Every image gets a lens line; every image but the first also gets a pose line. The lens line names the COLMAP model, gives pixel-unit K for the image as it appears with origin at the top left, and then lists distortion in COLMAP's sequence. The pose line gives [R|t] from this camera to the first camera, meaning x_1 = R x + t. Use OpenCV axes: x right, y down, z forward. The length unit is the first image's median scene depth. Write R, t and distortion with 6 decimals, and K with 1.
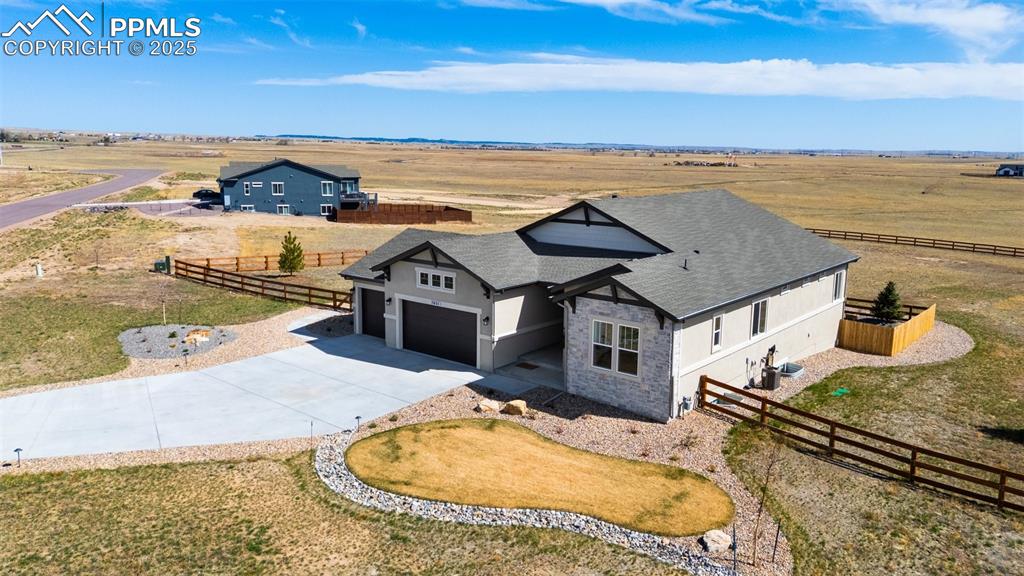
lens RADIAL K [[734.0, 0, 508.6], [0, 734.0, 260.3], [0, 0, 1]] dist [0.046842, -0.000938]
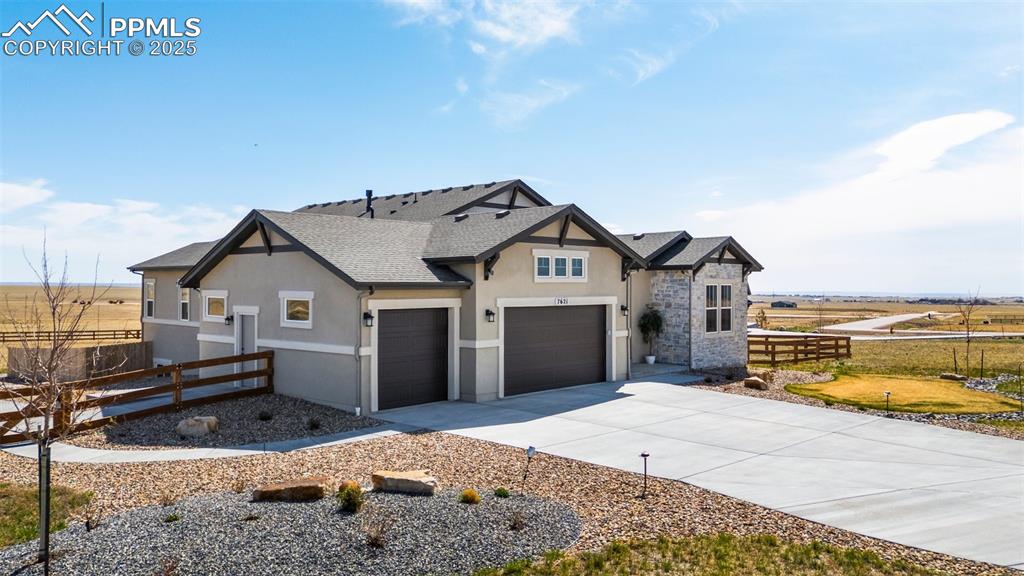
lens RADIAL K [[774.7, 0, 512.0], [0, 774.7, 288.0], [0, 0, 1]] dist [0.048153, -0.000794]
pose [[0.072512, -0.015083, 0.997253, -0.916455], [0.142963, 0.989717, 0.004574, 0.042643], [-0.987068, 0.142239, 0.073923, 1.151566]]
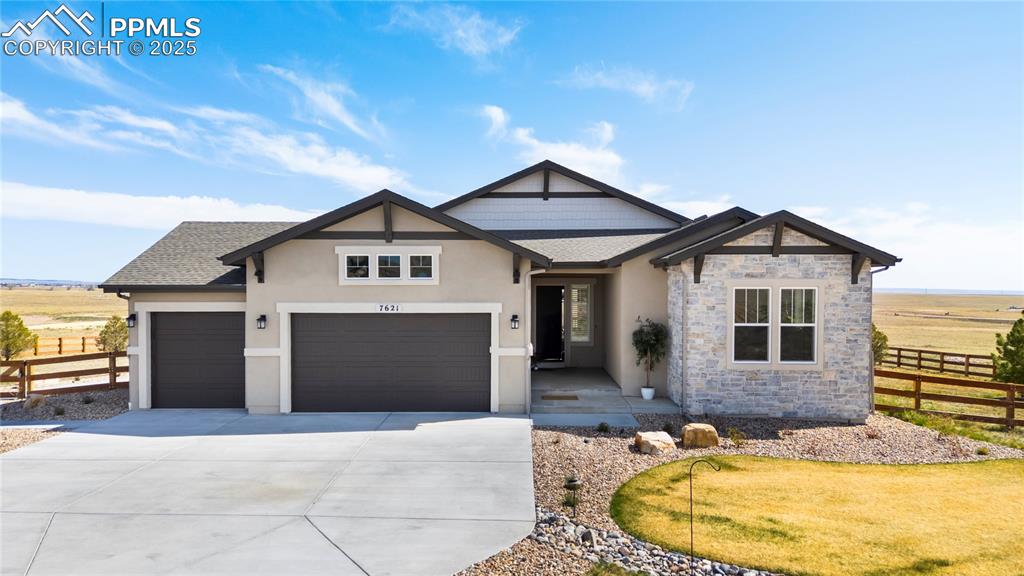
lens RADIAL K [[752.6, 0, 496.9], [0, 752.6, 314.8], [0, 0, 1]] dist [0.052973, -0.004413]
pose [[0.781354, -0.030281, 0.623353, -0.446356], [0.097160, 0.992546, -0.073571, 0.129604], [-0.616478, 0.118050, 0.778472, 0.602428]]
